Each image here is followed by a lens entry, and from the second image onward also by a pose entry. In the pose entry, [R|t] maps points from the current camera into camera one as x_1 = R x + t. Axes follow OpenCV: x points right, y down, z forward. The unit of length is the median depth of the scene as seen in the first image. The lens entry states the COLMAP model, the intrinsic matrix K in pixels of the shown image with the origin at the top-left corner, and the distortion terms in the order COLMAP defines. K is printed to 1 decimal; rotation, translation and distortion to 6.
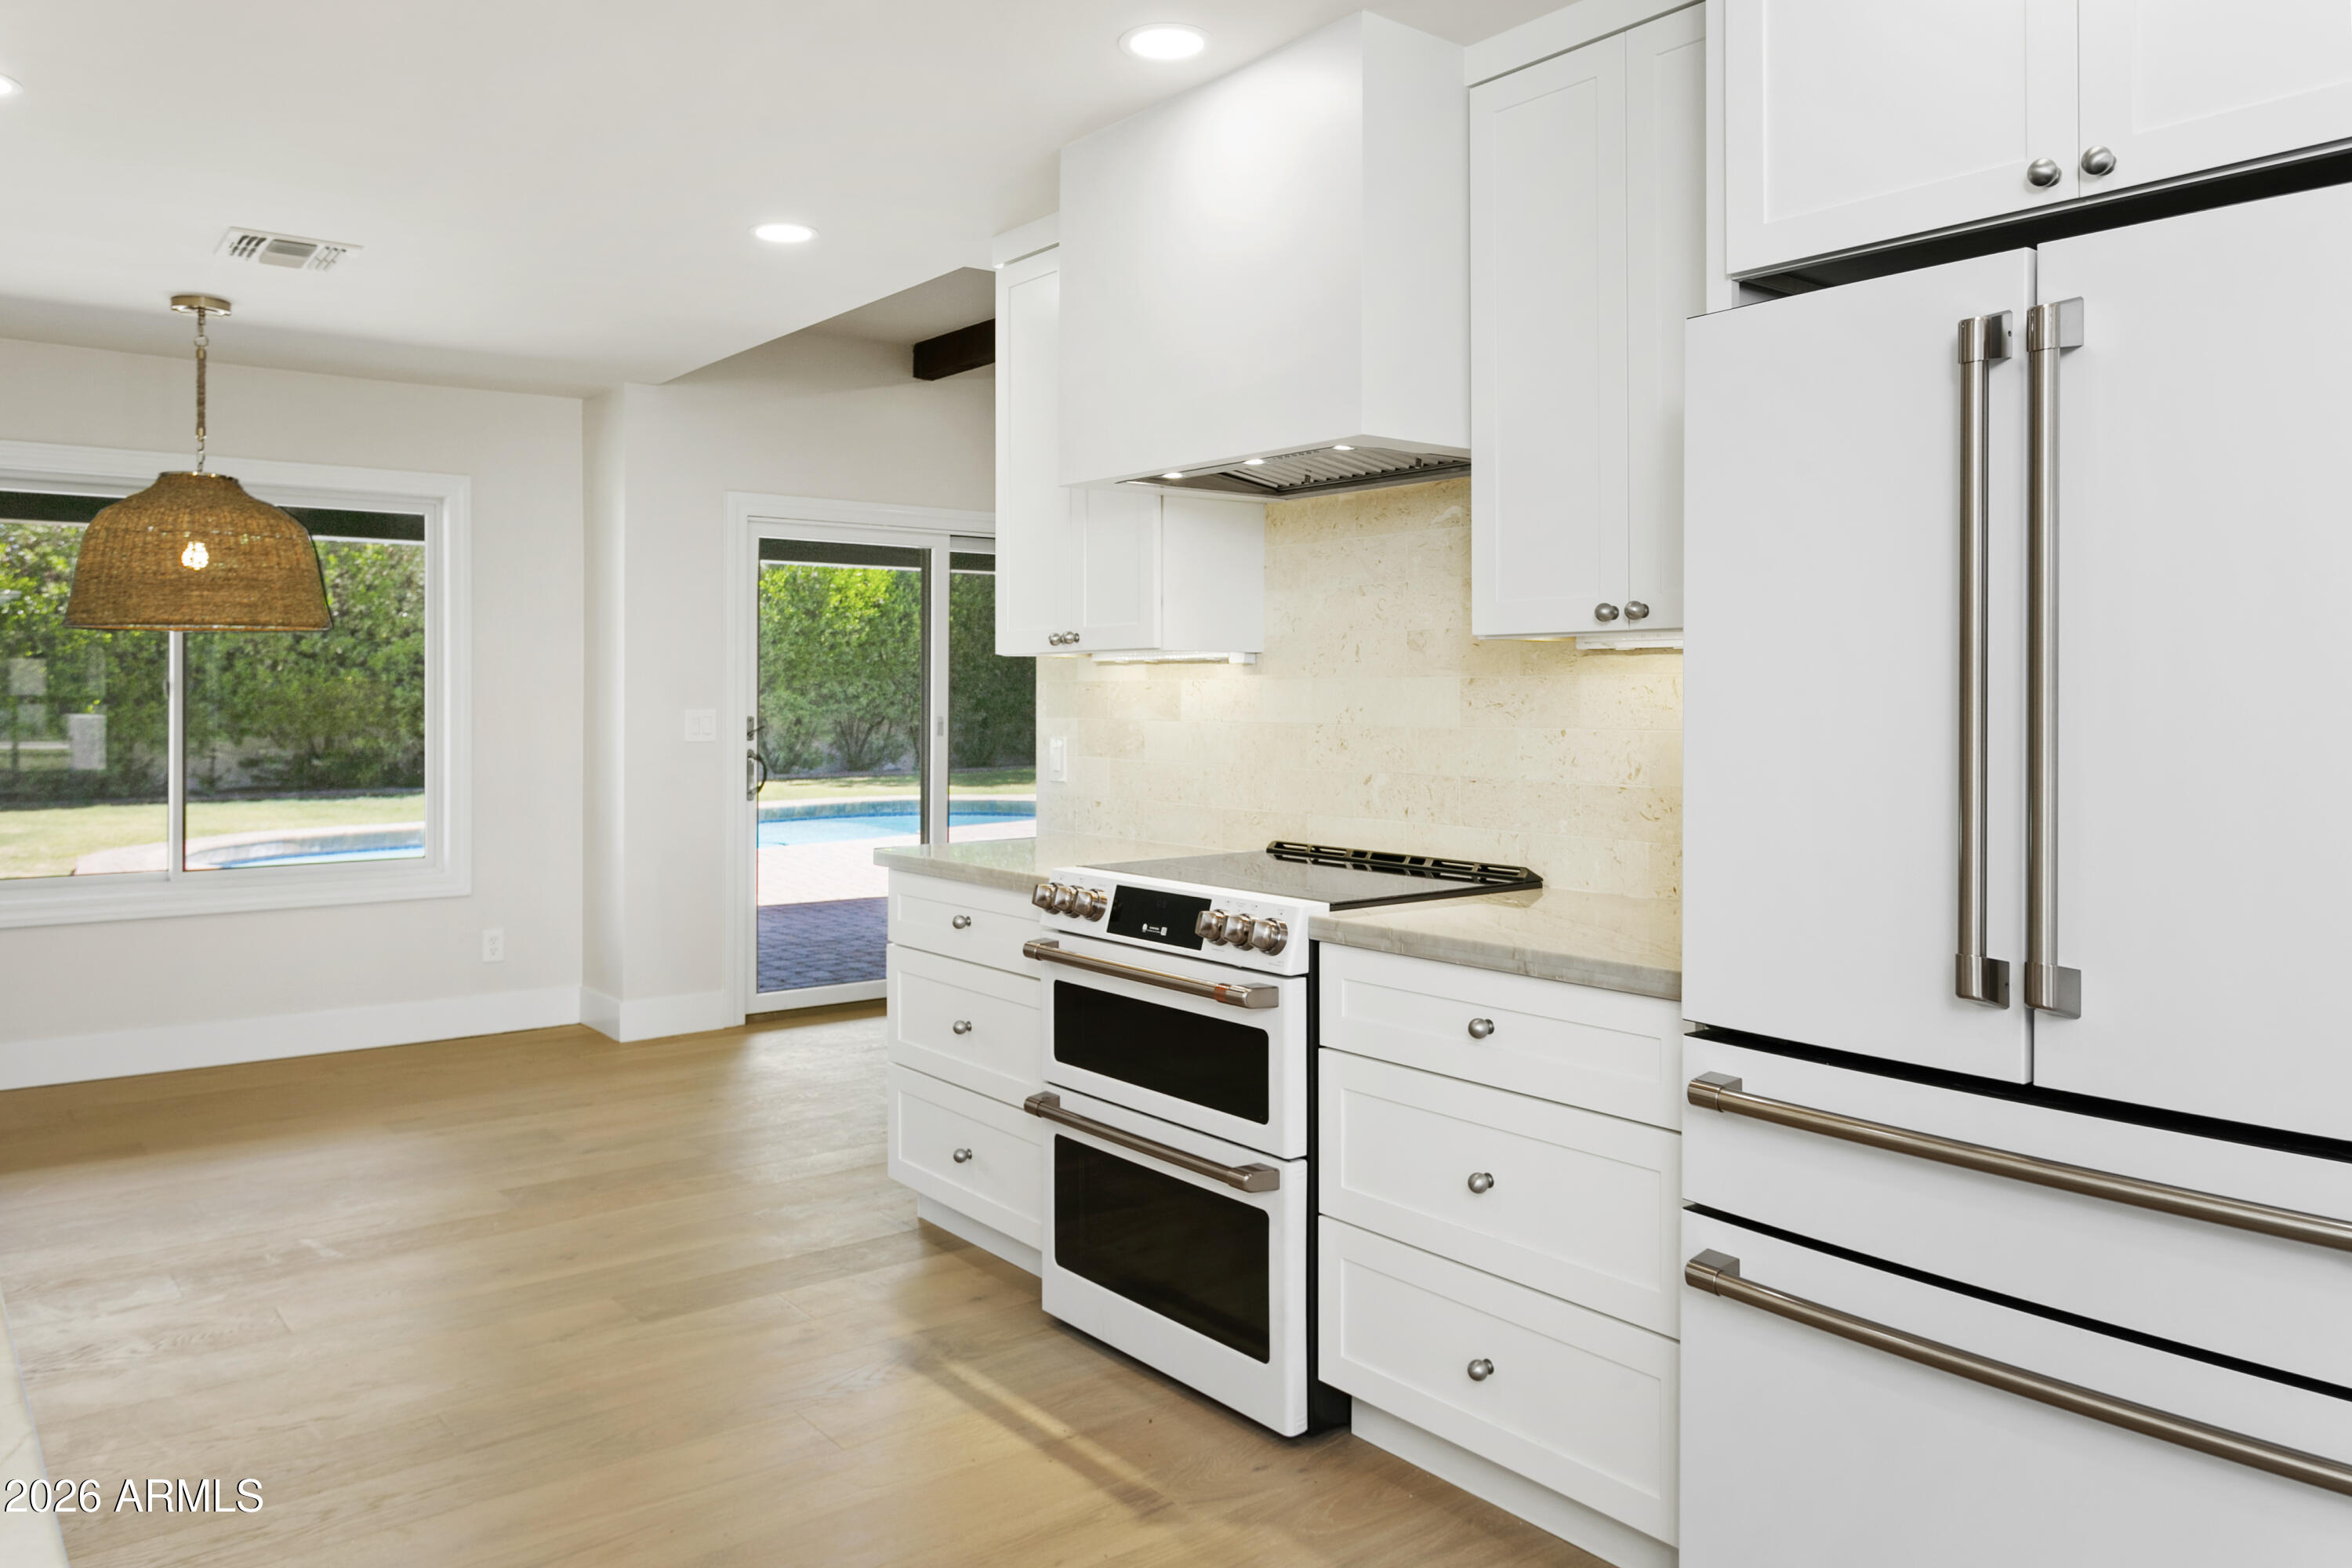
lens RADIAL K [[1640.9, 0, 1186.7], [0, 1640.9, 697.6], [0, 0, 1]] dist [-0.002650, -0.002063]
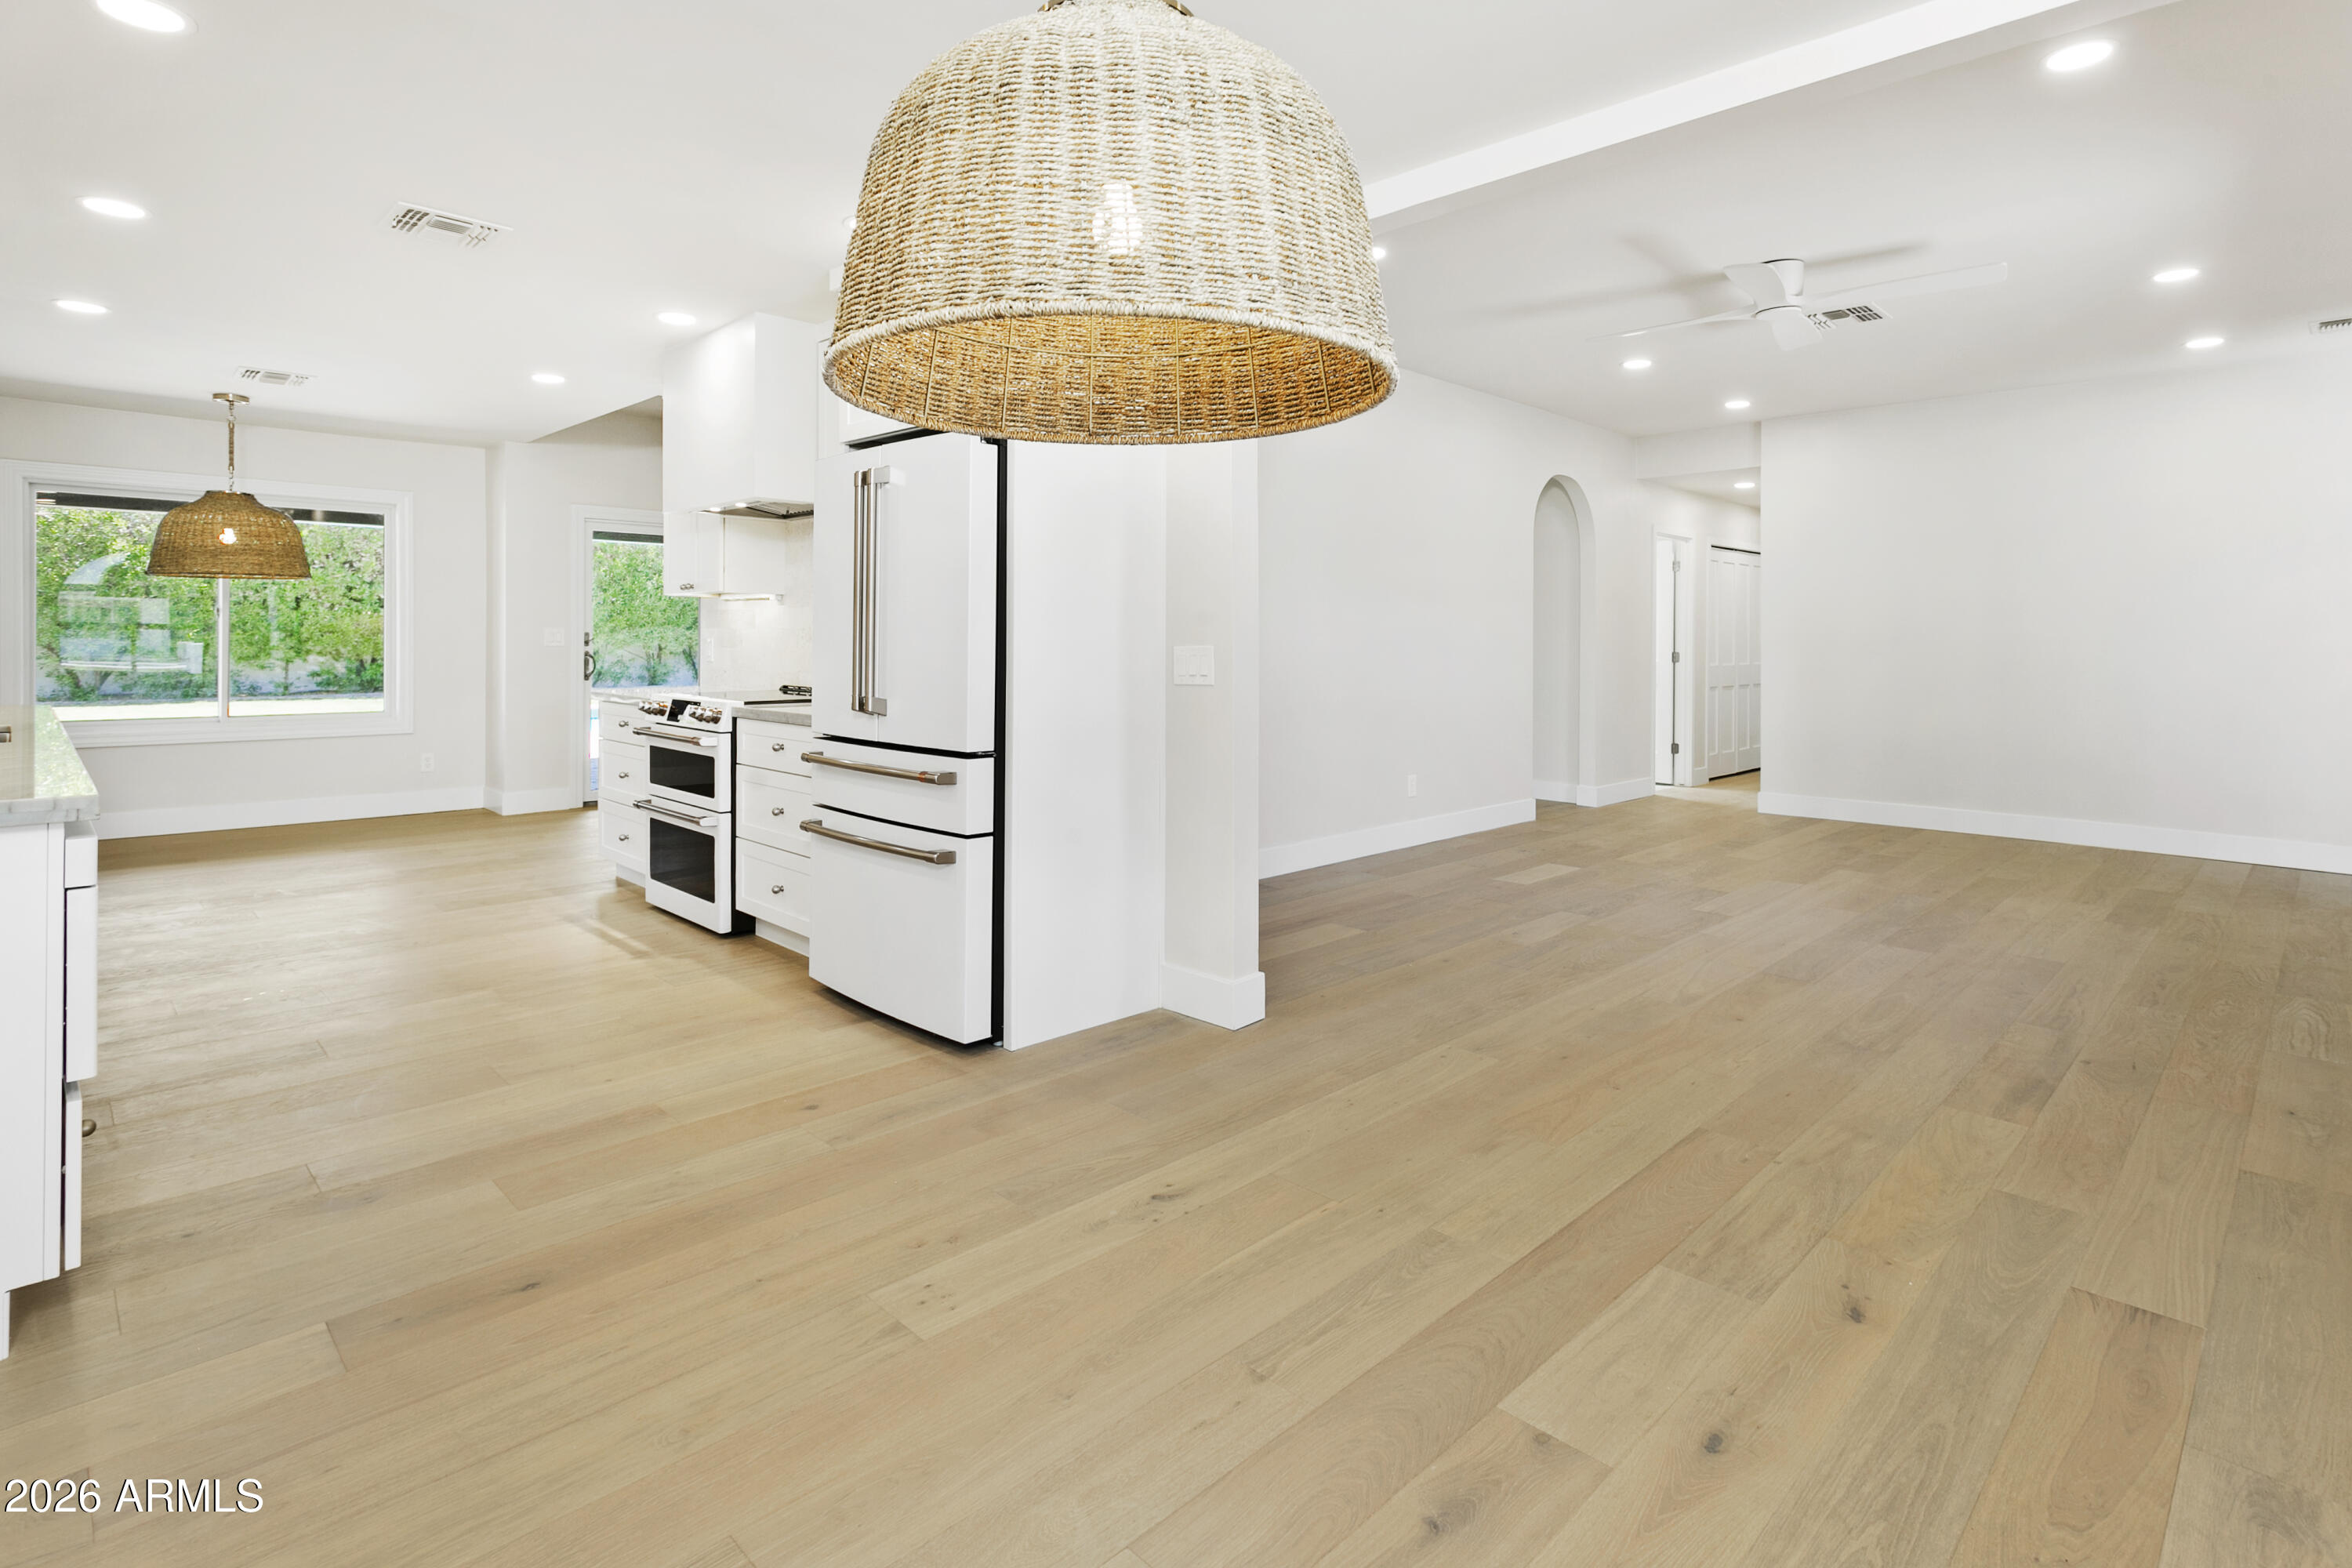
lens RADIAL K [[1116.5, 0, 1165.0], [0, 1116.5, 648.0], [0, 0, 1]] dist [-0.001754, 0.001180]
pose [[0.992705, 0.006548, 0.120387, 0.281985], [-0.007465, 0.999946, 0.007163, 0.020741], [-0.120333, -0.008009, 0.992701, -0.358579]]
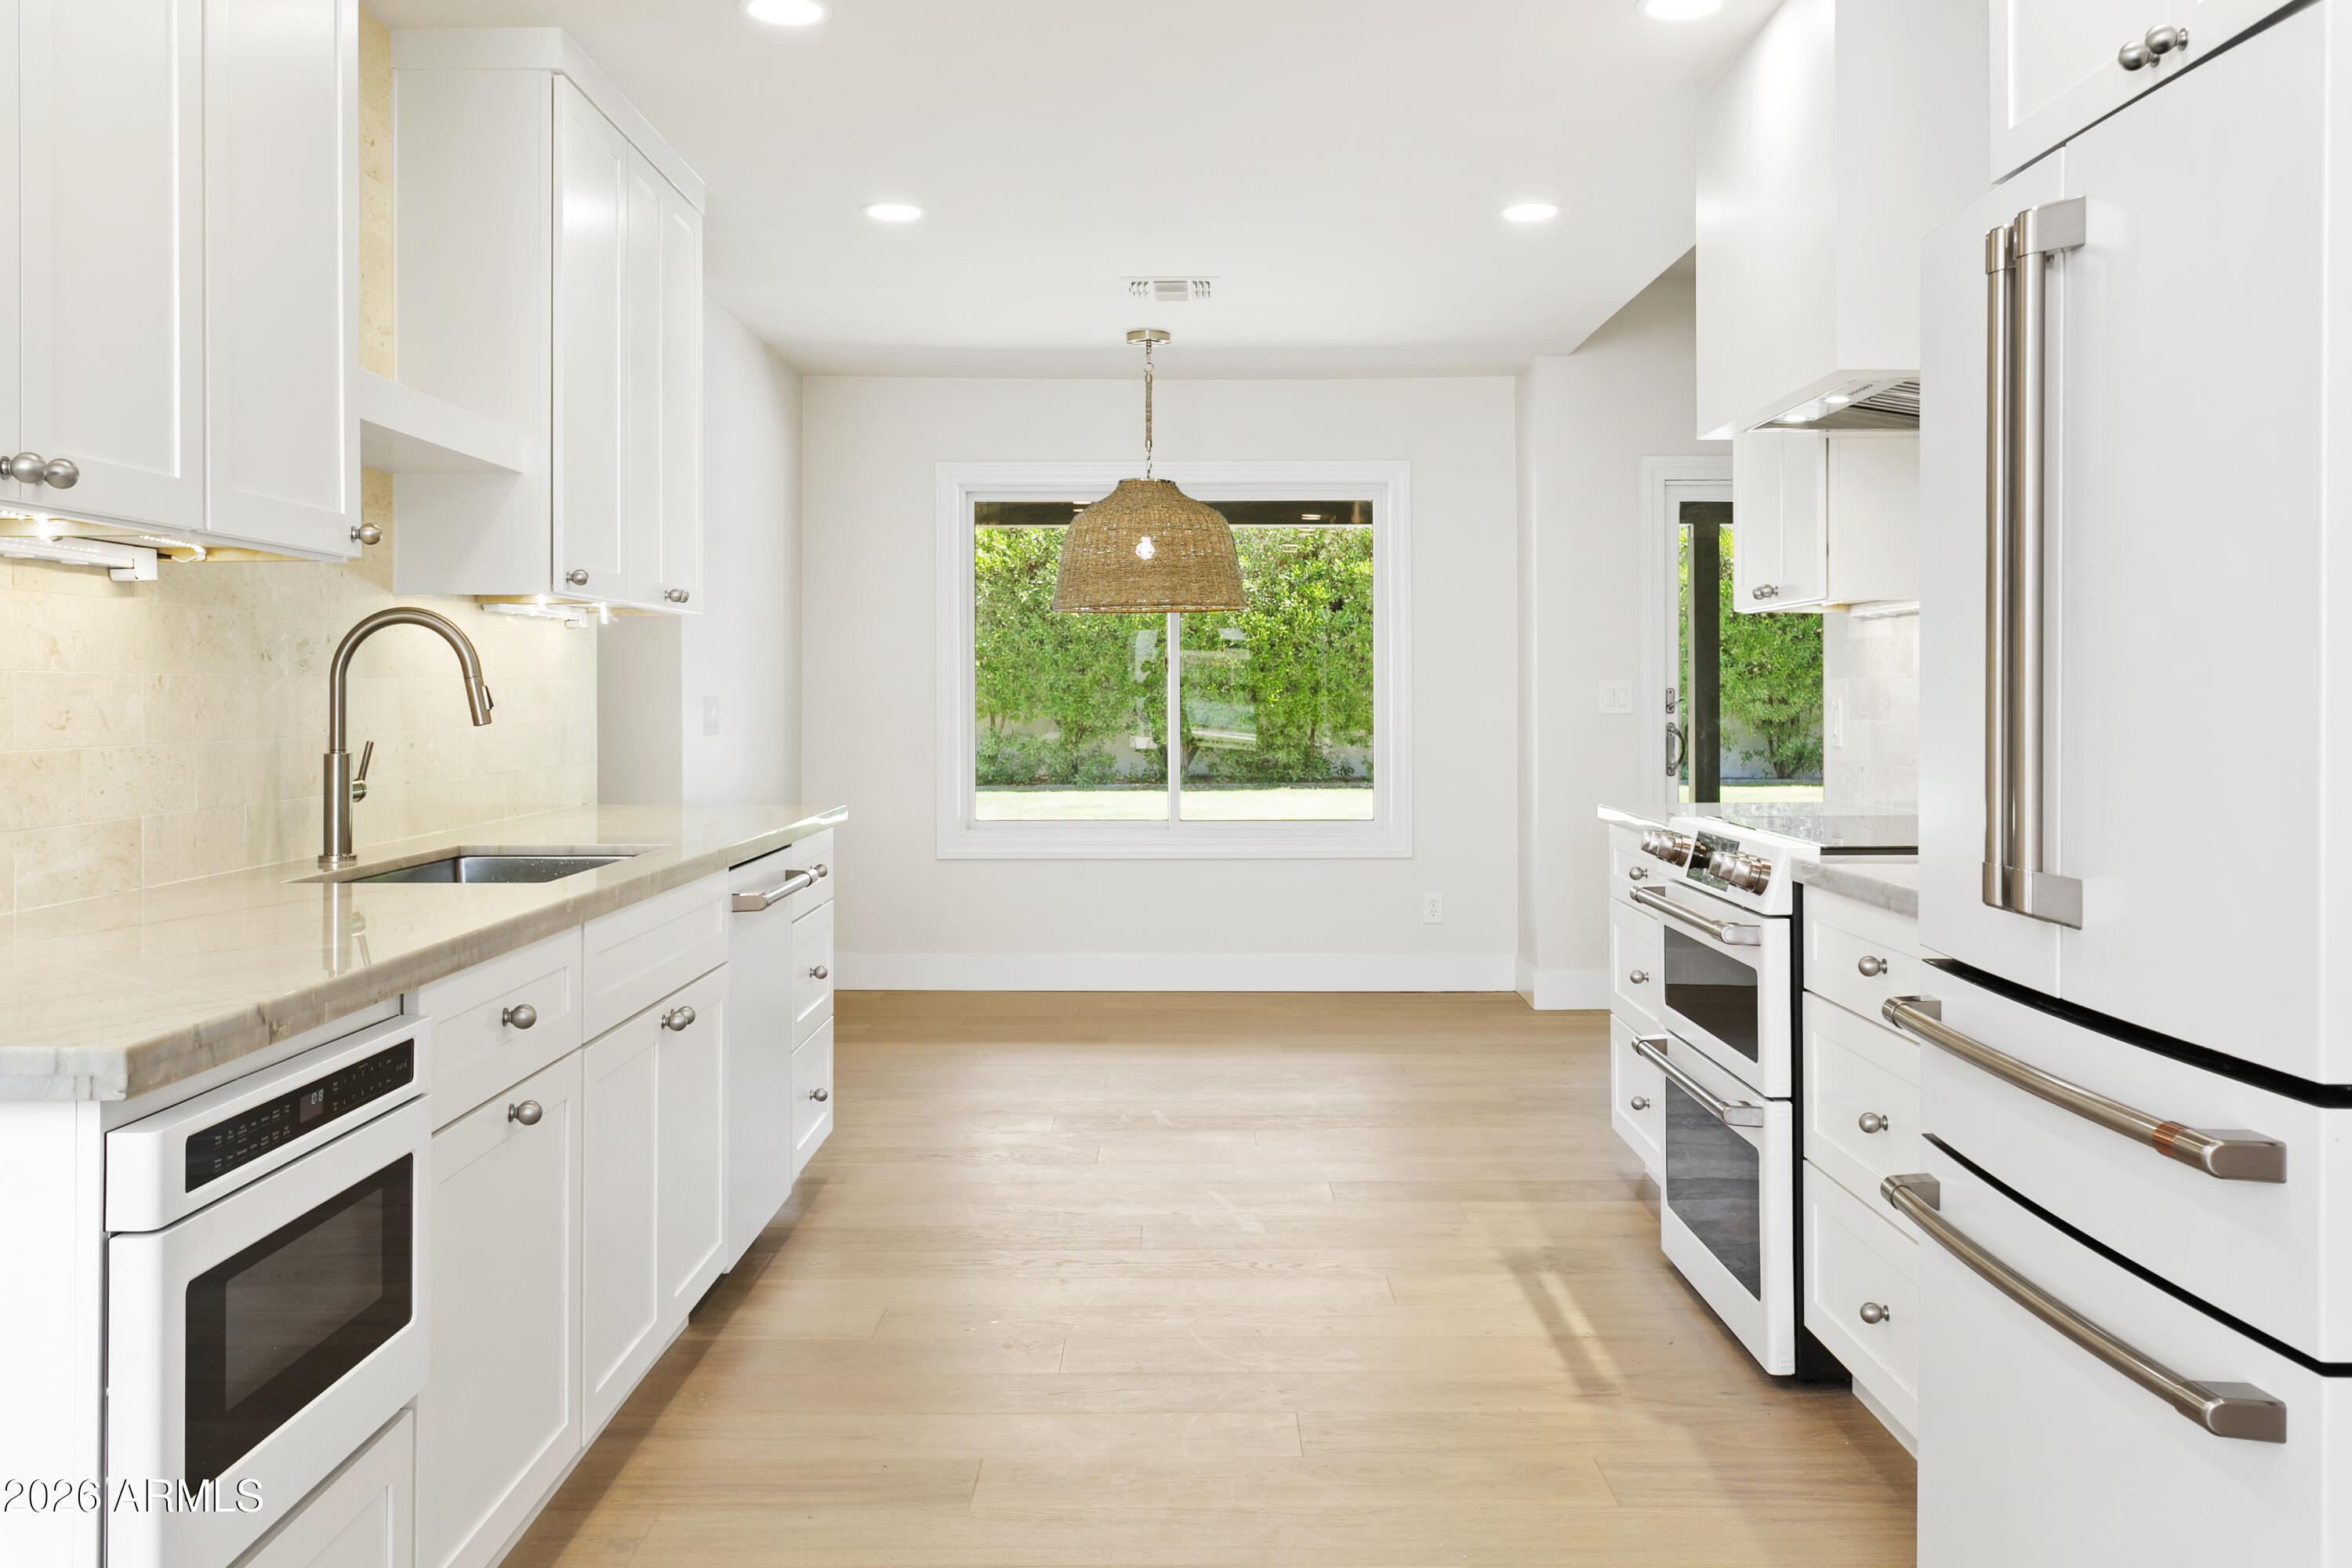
lens RADIAL K [[1941.0, 0, 1227.6], [0, 1941.0, 692.9], [0, 0, 1]] dist [0.004917, 0.007149]
pose [[0.794953, -0.002168, -0.606667, 0.300515], [0.002708, 0.999996, -0.000026, 0.018732], [0.606664, -0.001622, 0.794956, -0.084826]]
